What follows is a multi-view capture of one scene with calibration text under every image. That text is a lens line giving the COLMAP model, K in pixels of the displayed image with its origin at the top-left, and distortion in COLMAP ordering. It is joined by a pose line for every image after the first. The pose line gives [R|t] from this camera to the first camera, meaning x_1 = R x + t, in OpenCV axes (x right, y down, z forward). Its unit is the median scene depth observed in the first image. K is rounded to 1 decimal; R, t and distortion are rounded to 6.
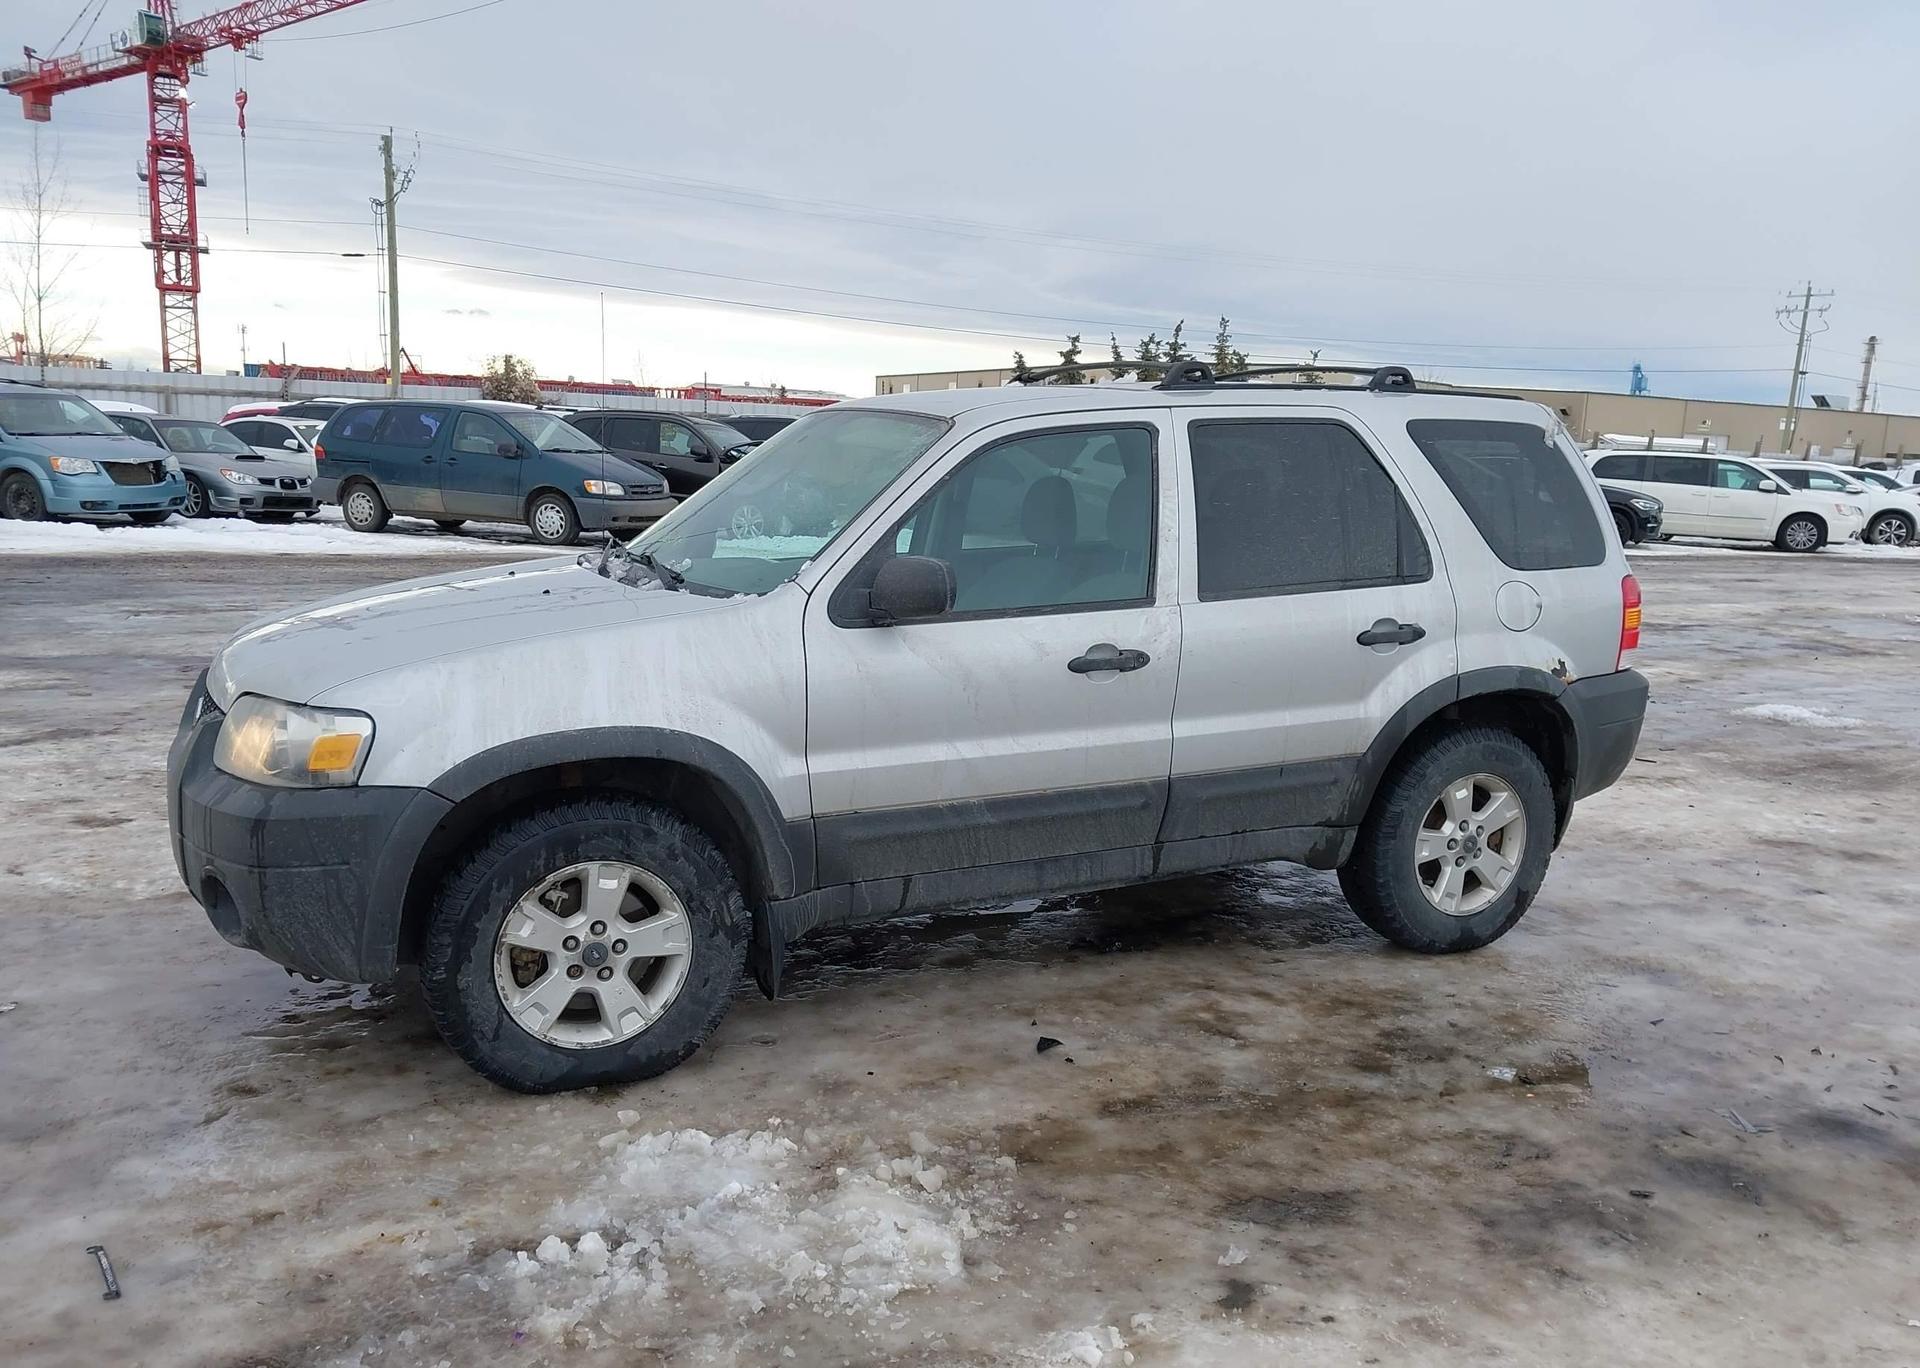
lens RADIAL K [[1494.9, 0, 955.0], [0, 1494.9, 719.6], [0, 0, 1]] dist [0.083704, -0.144477]
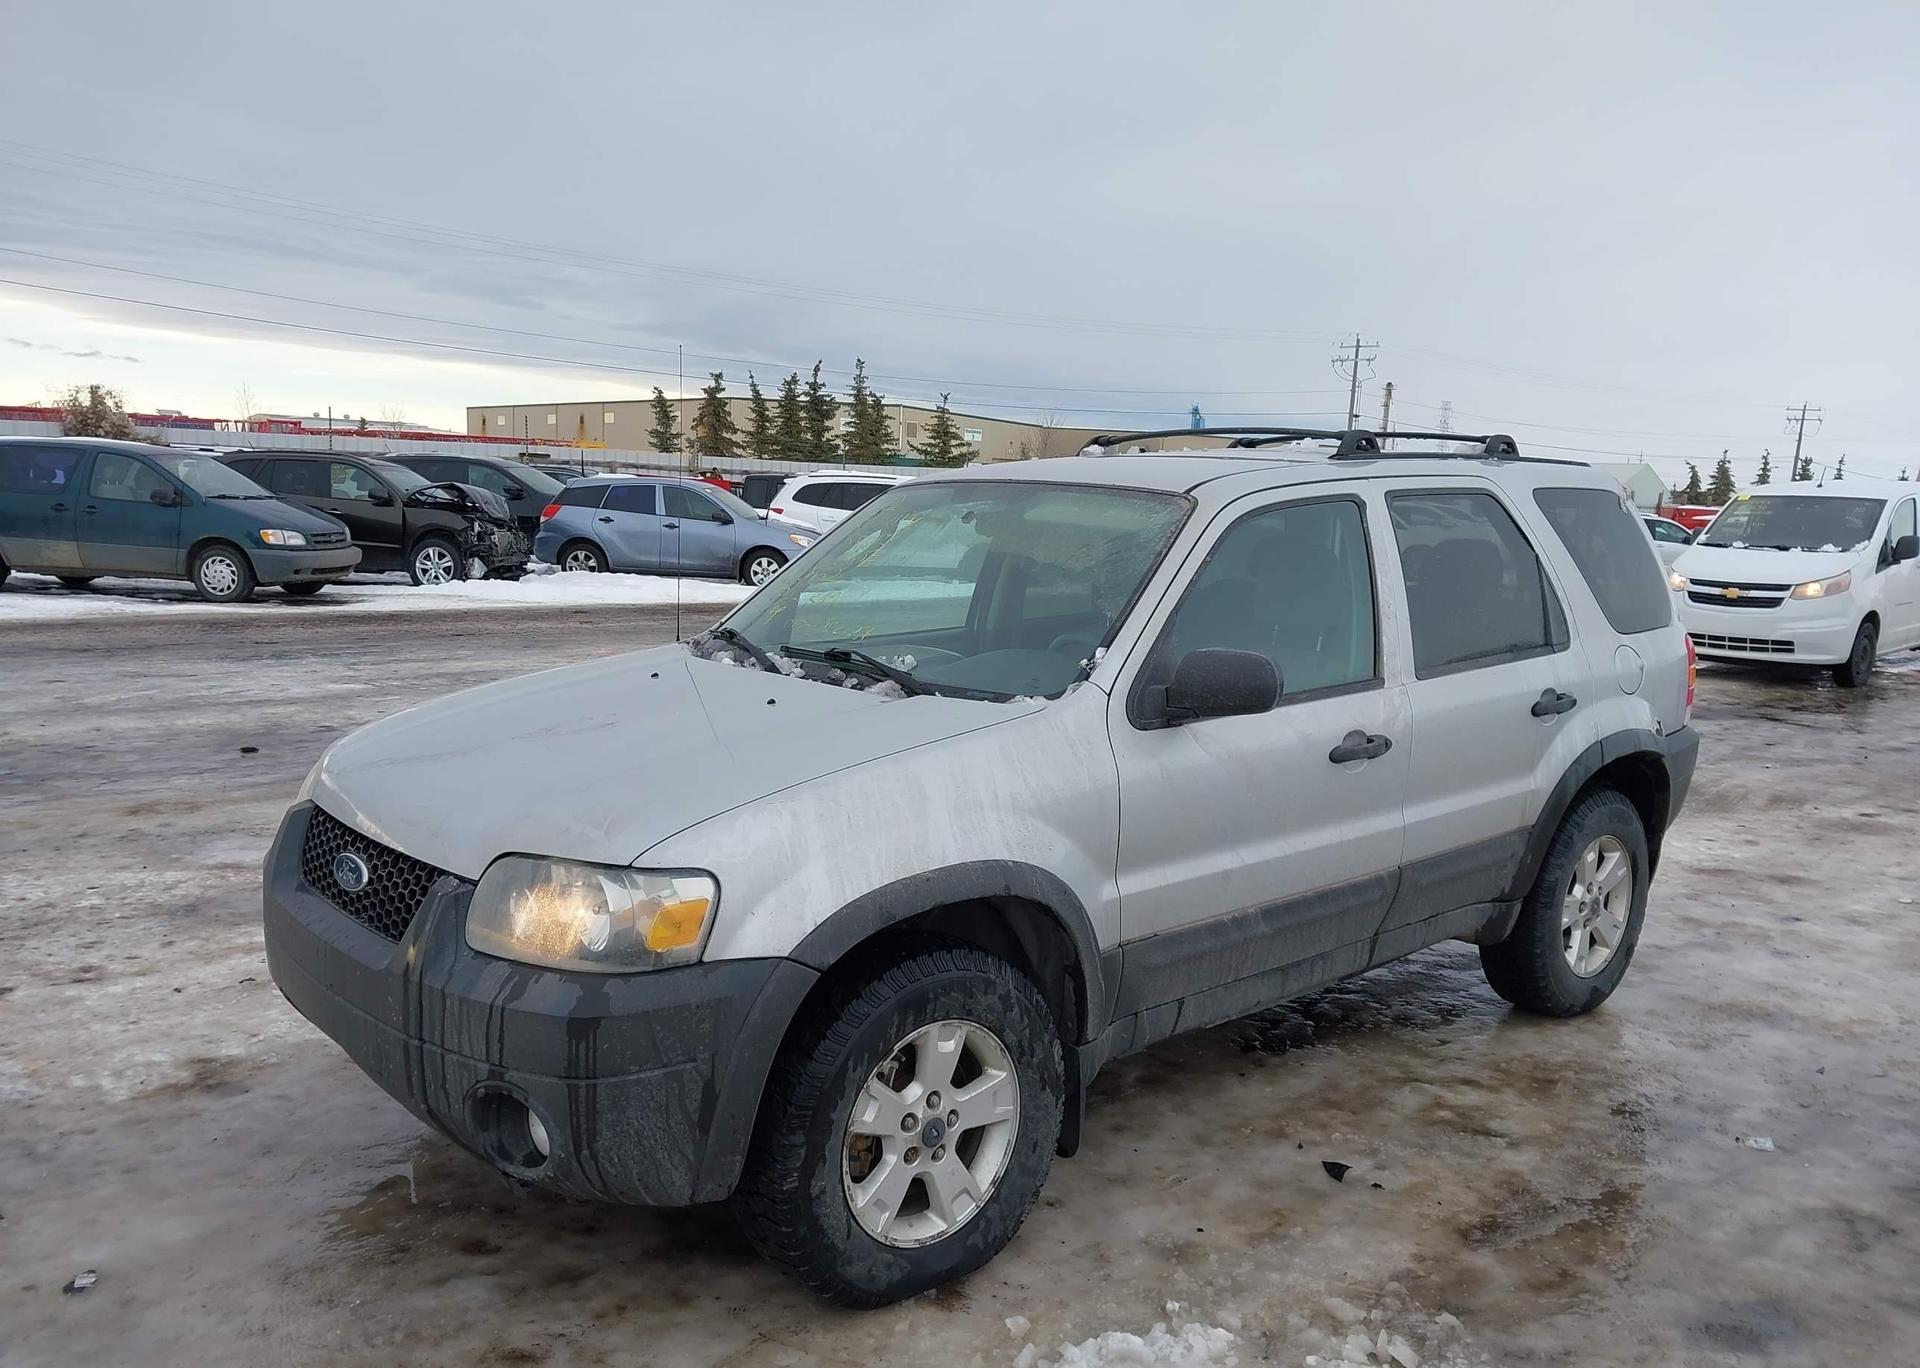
lens RADIAL K [[1494.9, 0, 955.0], [0, 1494.9, 719.6], [0, 0, 1]] dist [0.083704, -0.144477]
pose [[0.966051, -0.043403, 0.254678, -0.343584], [0.049151, 0.998659, -0.016249, -0.049231], [-0.253631, 0.028215, 0.966889, 0.135001]]
